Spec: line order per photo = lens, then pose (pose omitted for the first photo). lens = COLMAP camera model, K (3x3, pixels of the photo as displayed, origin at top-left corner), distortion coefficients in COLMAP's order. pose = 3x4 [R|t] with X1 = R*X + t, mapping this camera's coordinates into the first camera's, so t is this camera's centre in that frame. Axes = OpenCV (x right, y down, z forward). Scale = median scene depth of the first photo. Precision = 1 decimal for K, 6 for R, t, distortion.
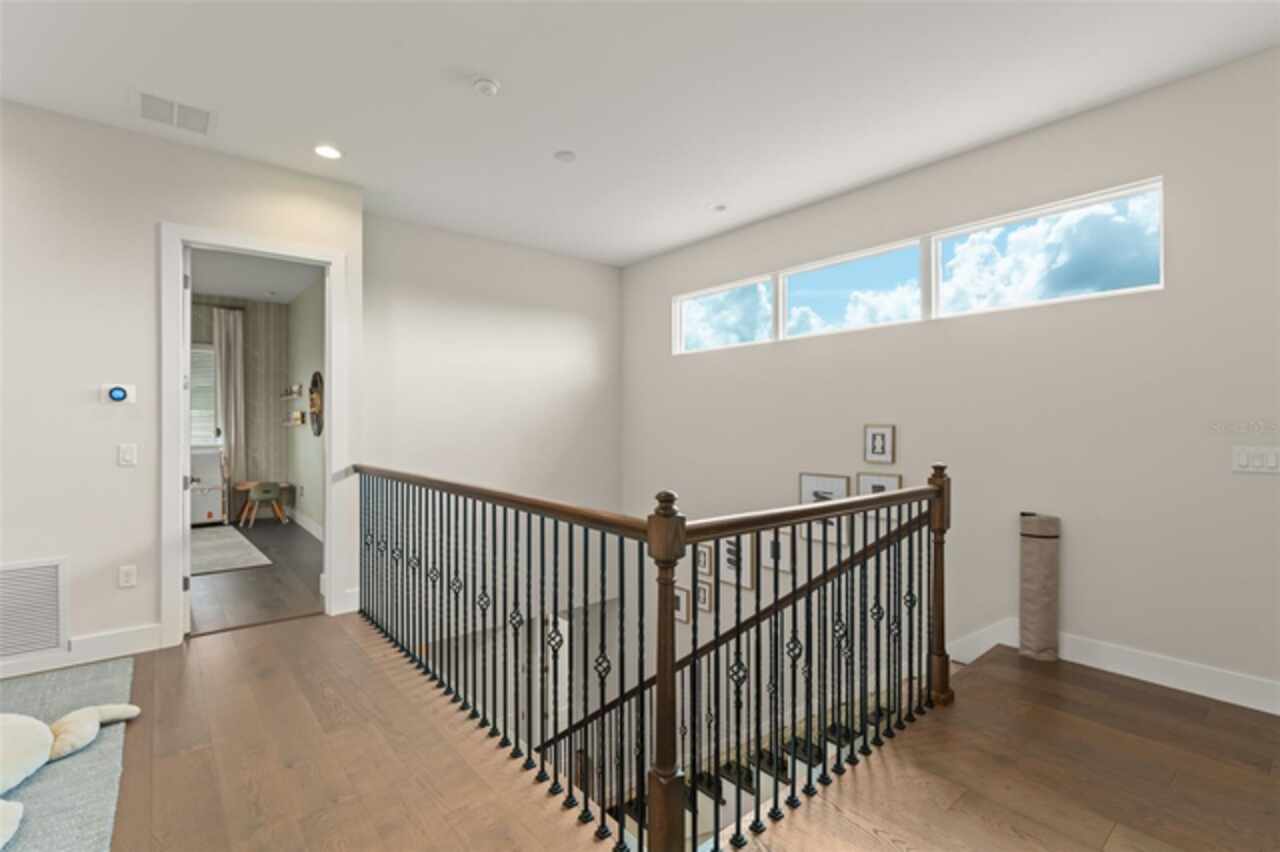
lens RADIAL K [[587.9, 0, 637.0], [0, 587.9, 424.1], [0, 0, 1]] dist [-0.001703, -0.000081]
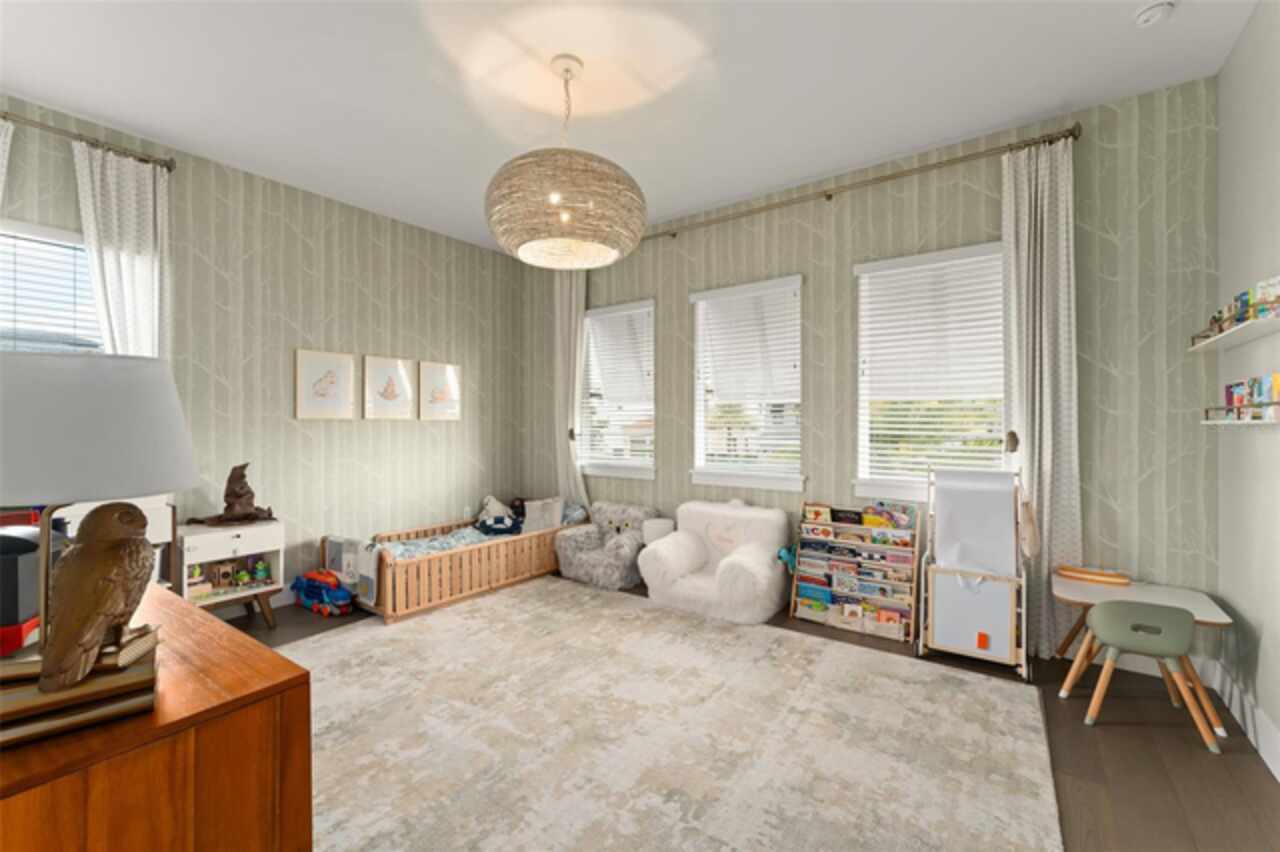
lens RADIAL K [[539.2, 0, 638.1], [0, 539.2, 423.9], [0, 0, 1]] dist [-0.002674, 0.000137]
pose [[0.245176, 0.001135, -0.969478, -0.390037], [-0.000004, 0.999999, 0.001170, 0.000688], [0.969479, -0.000283, 0.245175, 0.623788]]
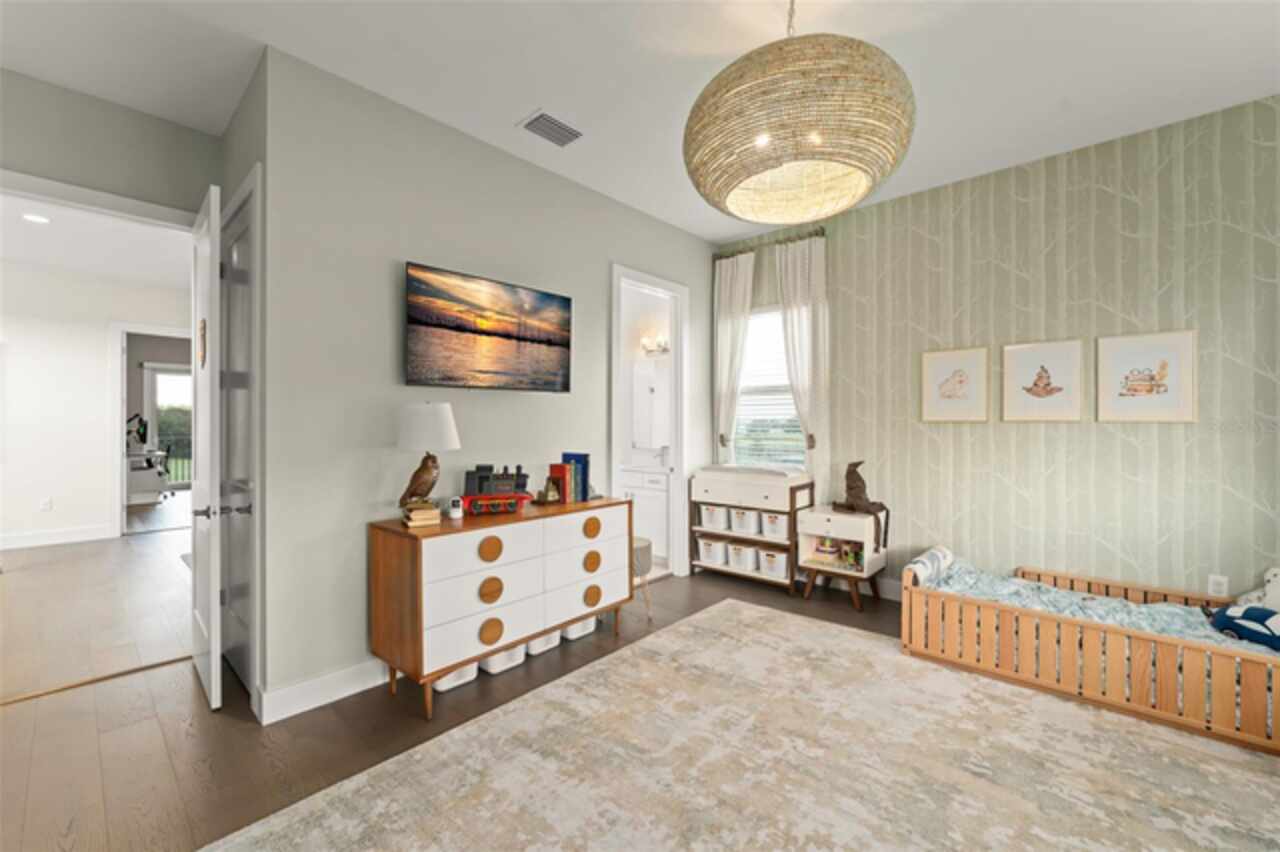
lens RADIAL K [[539.2, 0, 641.6], [0, 539.2, 423.7], [0, 0, 1]] dist [-0.002674, 0.000137]
pose [[-0.992216, -0.001843, -0.124518, -0.812792], [-0.001652, 0.999997, -0.001642, -0.001974], [0.124521, -0.001423, -0.992216, 1.108771]]
